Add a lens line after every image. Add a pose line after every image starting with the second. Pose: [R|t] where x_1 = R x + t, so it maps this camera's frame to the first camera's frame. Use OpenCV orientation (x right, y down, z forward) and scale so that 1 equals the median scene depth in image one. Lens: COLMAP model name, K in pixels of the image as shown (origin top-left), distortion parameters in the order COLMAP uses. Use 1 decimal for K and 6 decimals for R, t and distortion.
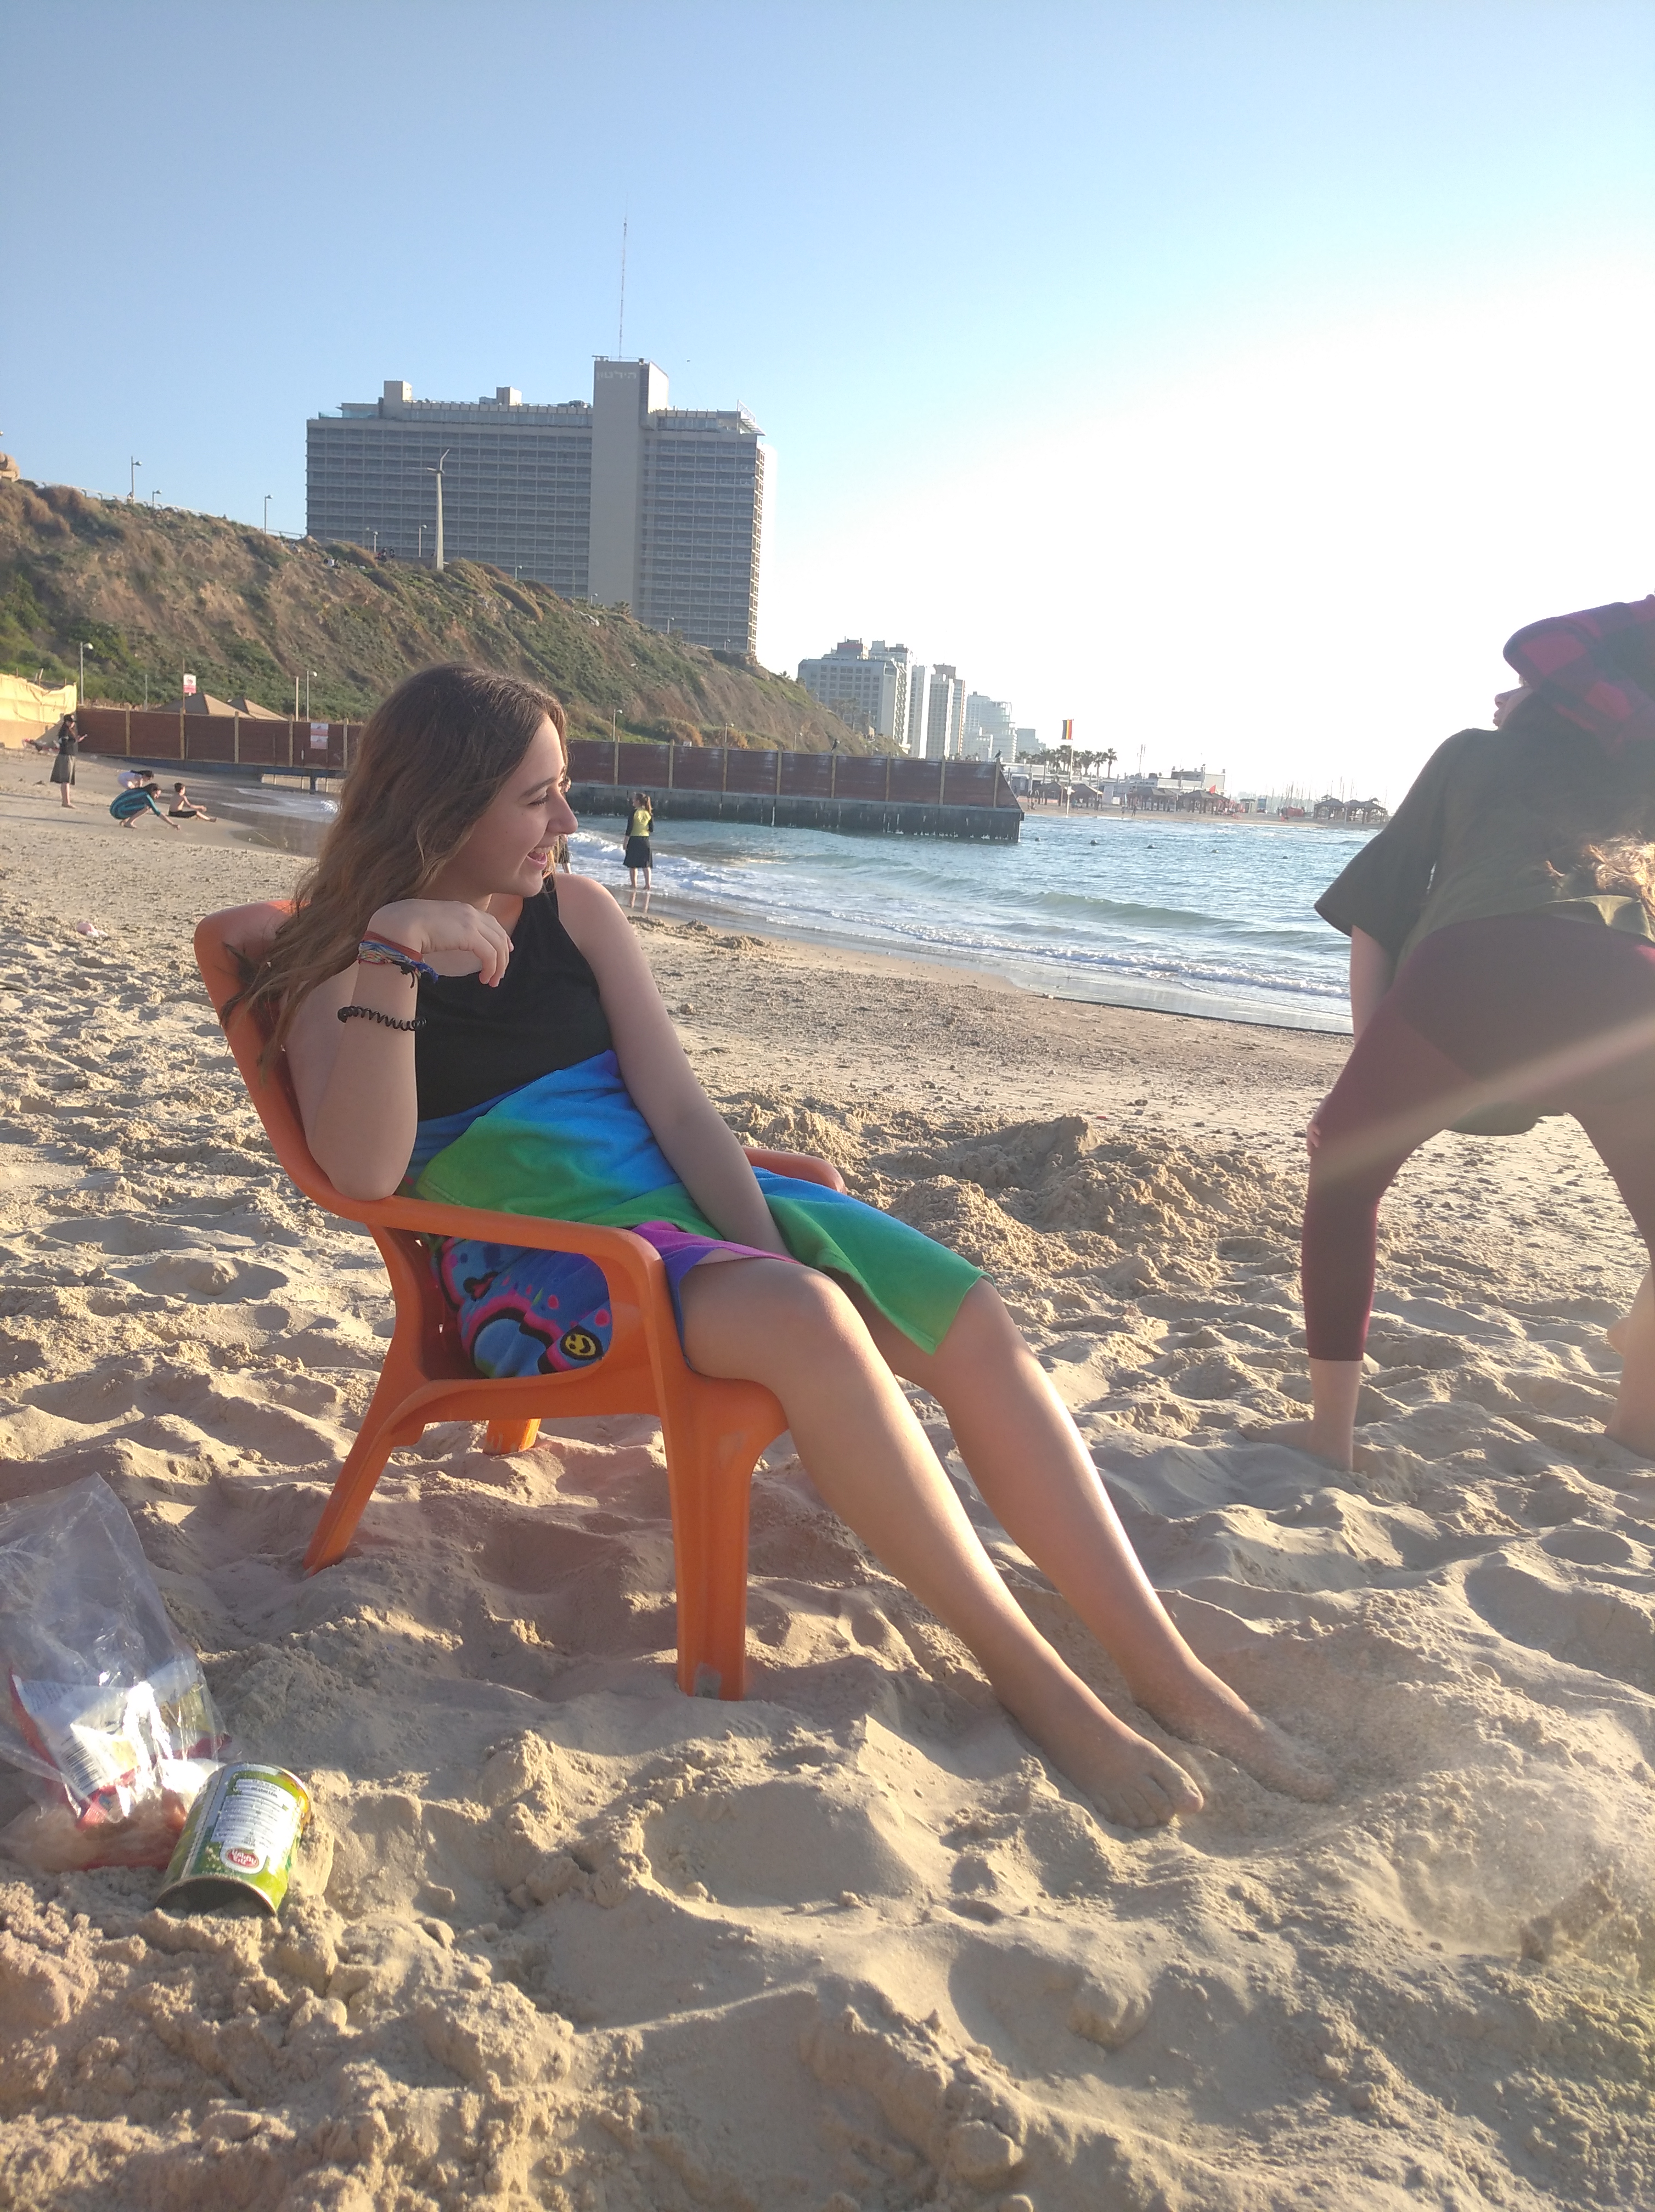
lens RADIAL K [[1837.1, 0, 667.7], [0, 1837.1, 1096.3], [0, 0, 1]] dist [0.030684, 0.003343]
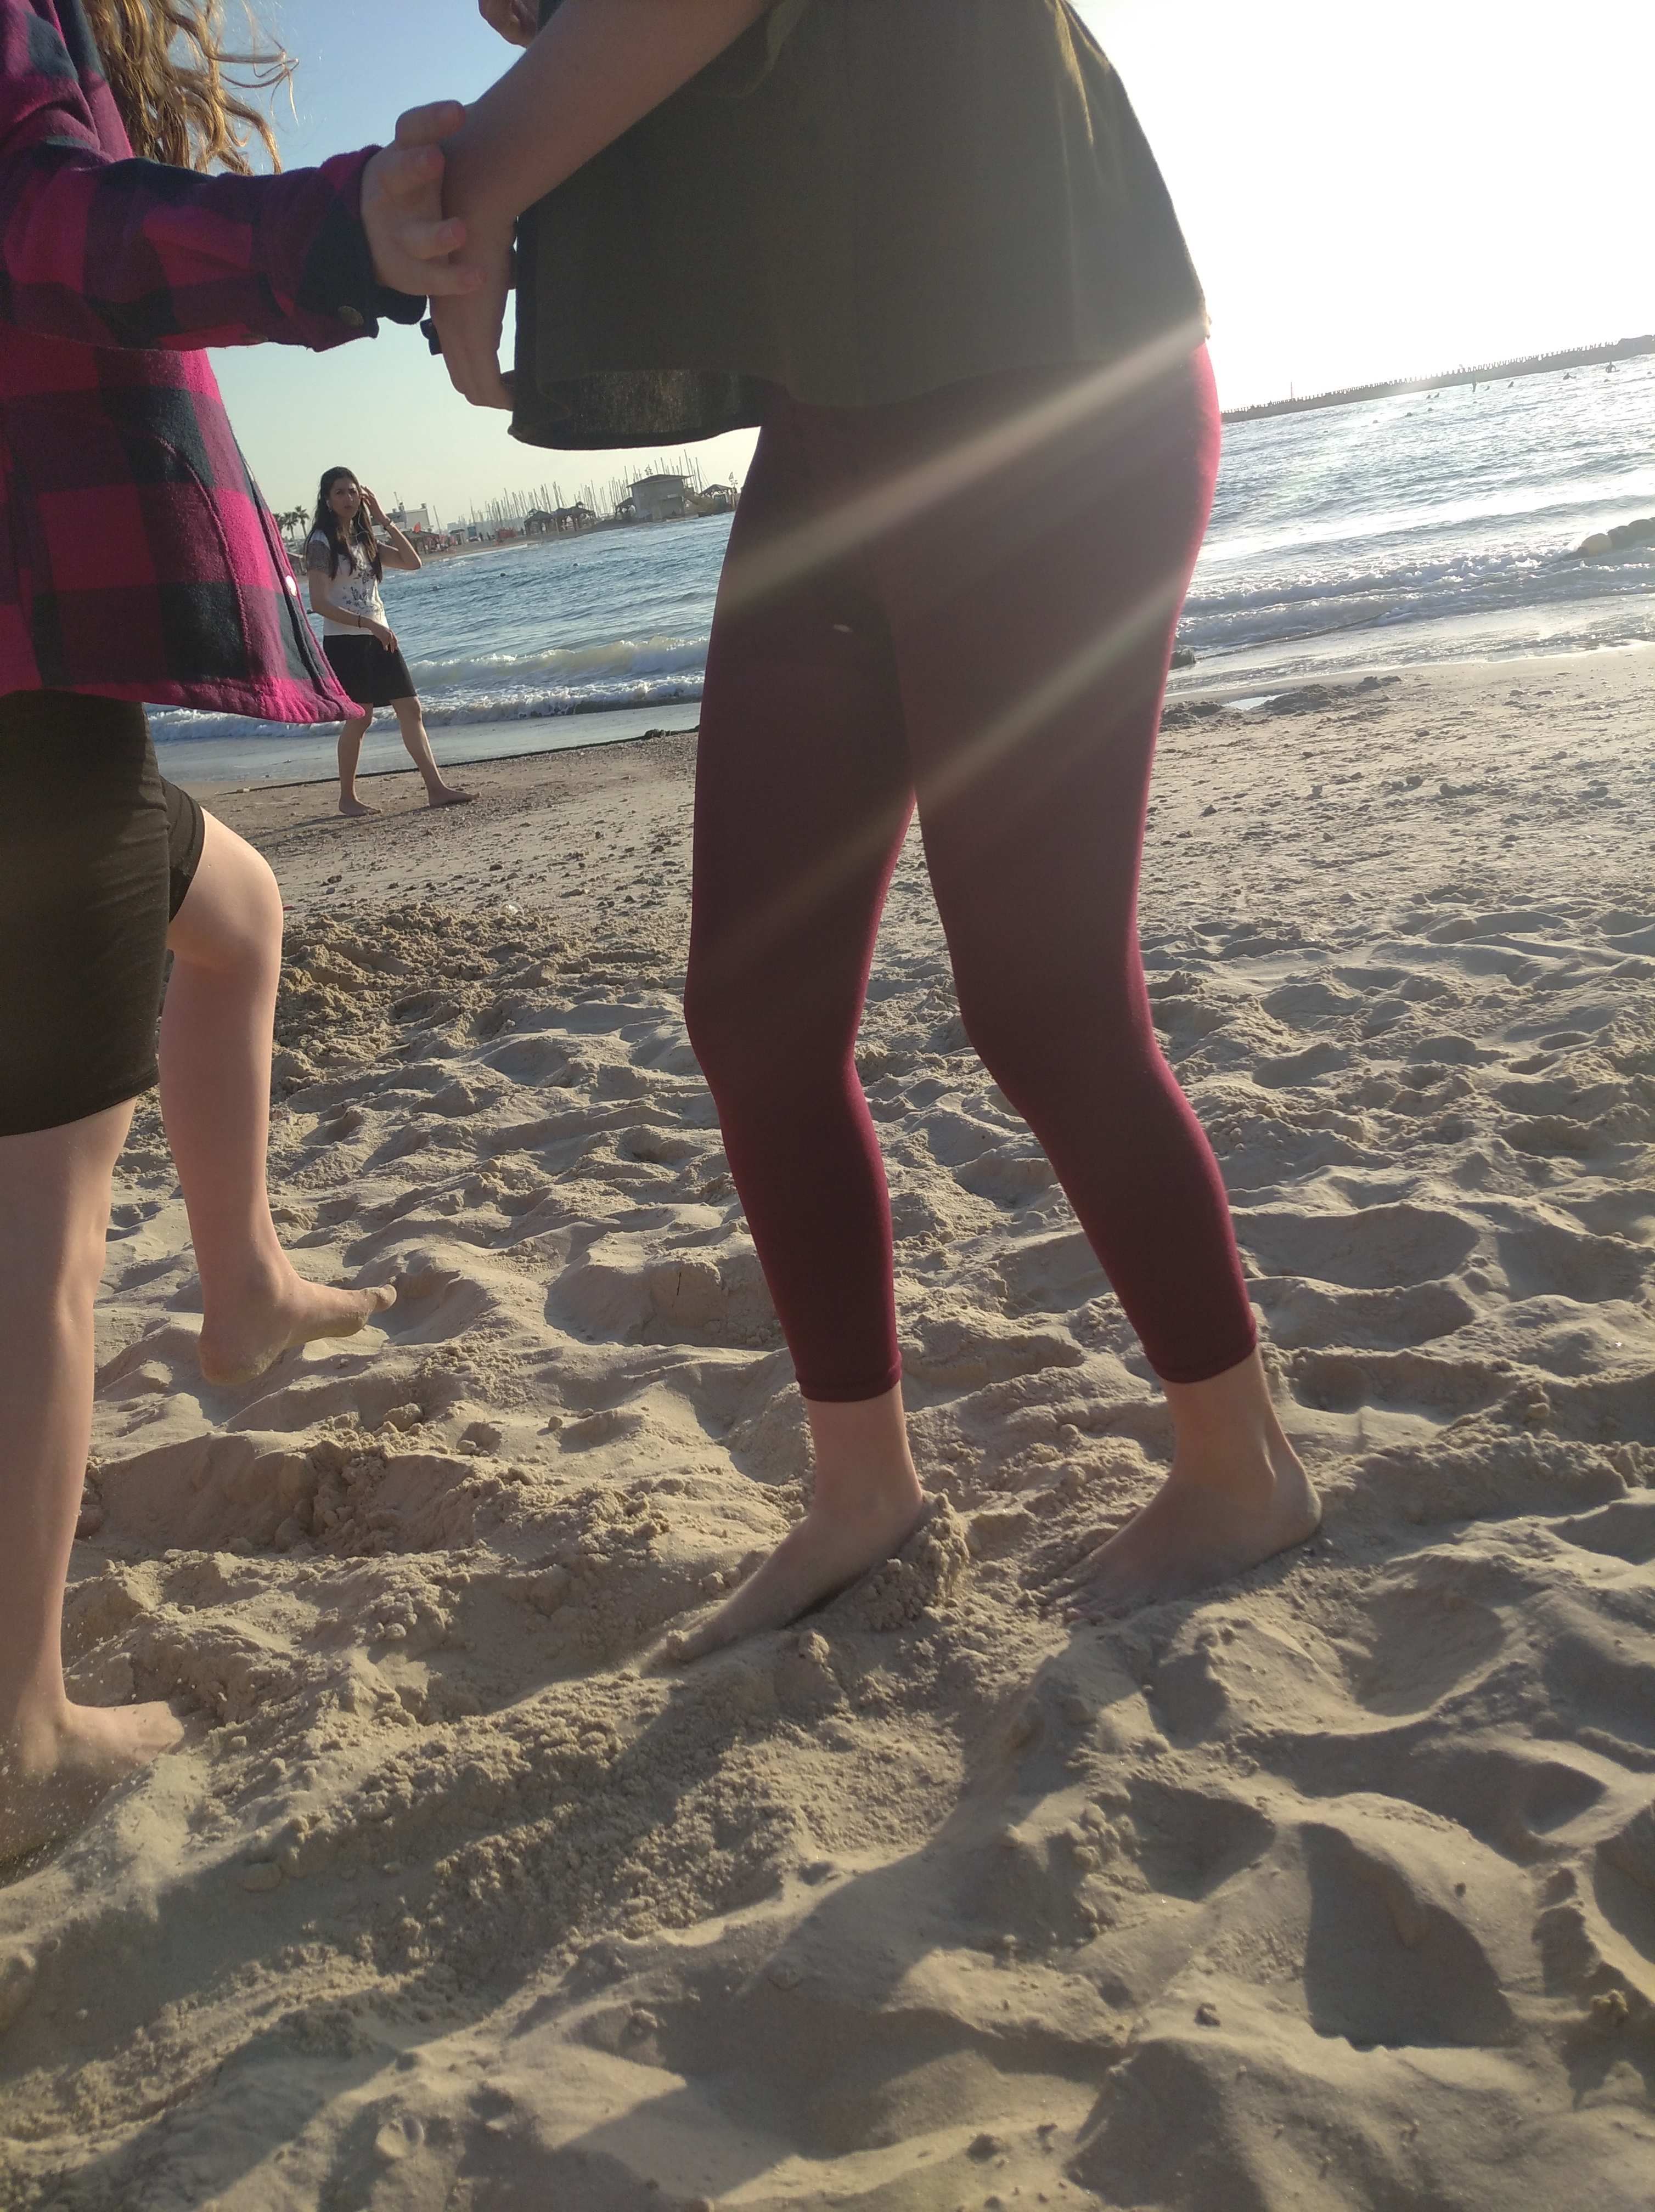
lens RADIAL K [[1840.6, 0, 810.6], [0, 1840.6, 1075.9], [0, 0, 1]] dist [0.098576, -0.134324]
pose [[0.889691, -0.315440, 0.330071, 0.124523], [0.278268, 0.947796, 0.155723, 0.018121], [-0.361961, -0.046697, 0.931023, 0.023392]]
